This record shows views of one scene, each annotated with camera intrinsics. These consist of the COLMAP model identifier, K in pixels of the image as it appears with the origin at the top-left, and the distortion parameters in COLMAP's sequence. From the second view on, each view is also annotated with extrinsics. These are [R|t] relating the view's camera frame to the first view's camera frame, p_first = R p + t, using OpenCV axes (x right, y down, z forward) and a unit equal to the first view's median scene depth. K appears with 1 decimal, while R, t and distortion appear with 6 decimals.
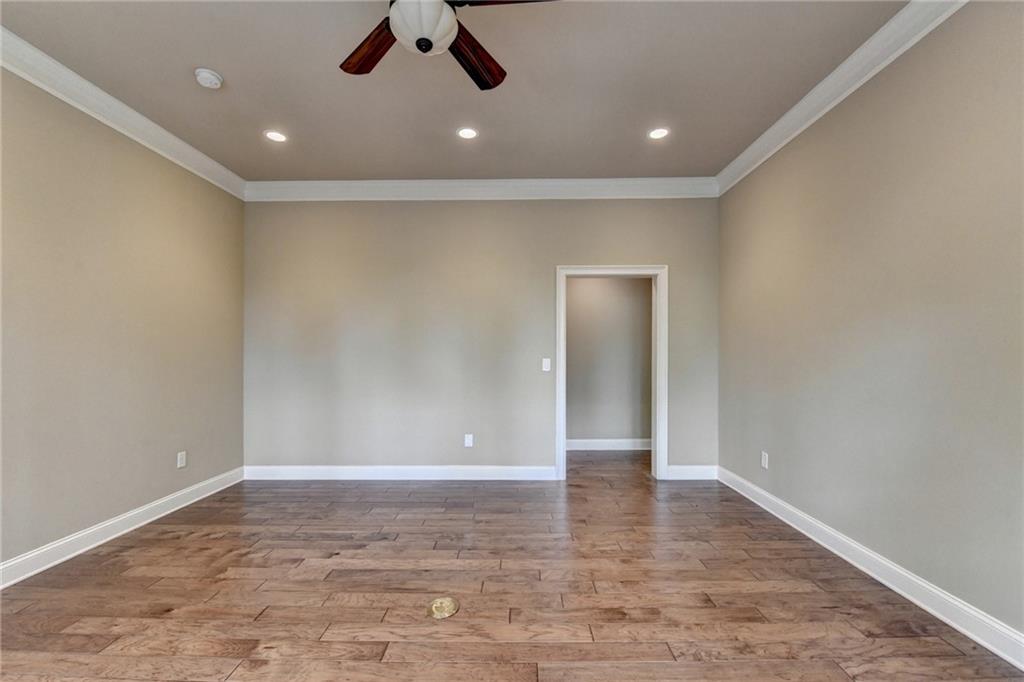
lens RADIAL K [[418.2, 0, 516.3], [0, 418.2, 356.4], [0, 0, 1]] dist [-0.017588, -0.000571]
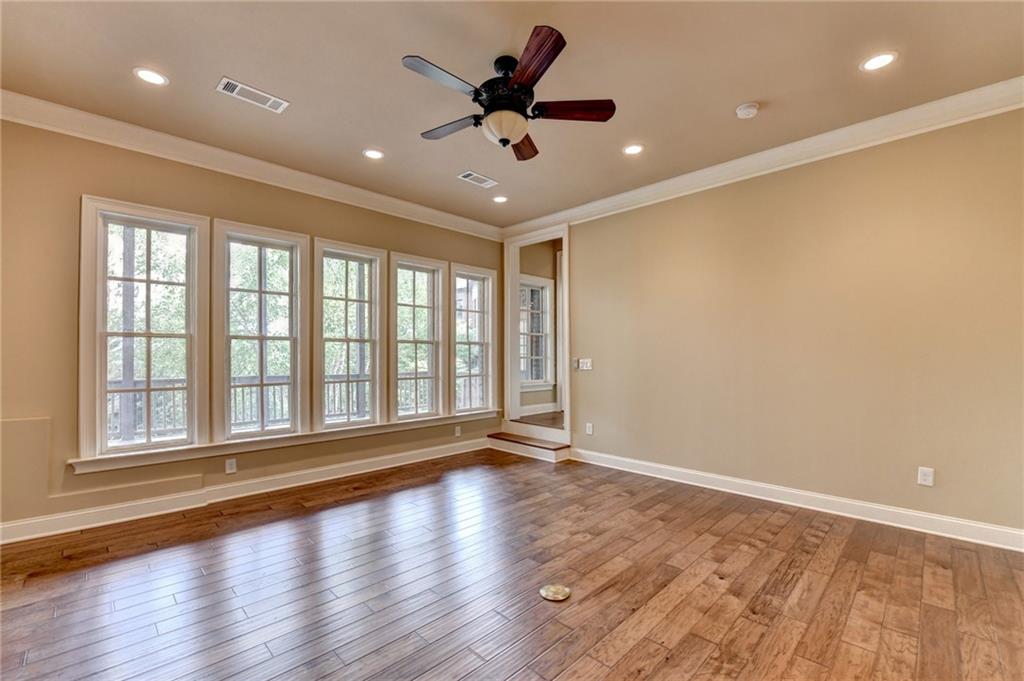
lens RADIAL K [[445.1, 0, 502.1], [0, 445.1, 349.8], [0, 0, 1]] dist [-0.000812, -0.000058]
pose [[-0.715454, -0.001393, -0.698658, 0.518482], [0.005305, 0.999958, -0.007426, -0.004093], [0.698640, -0.009019, -0.715417, 1.246766]]
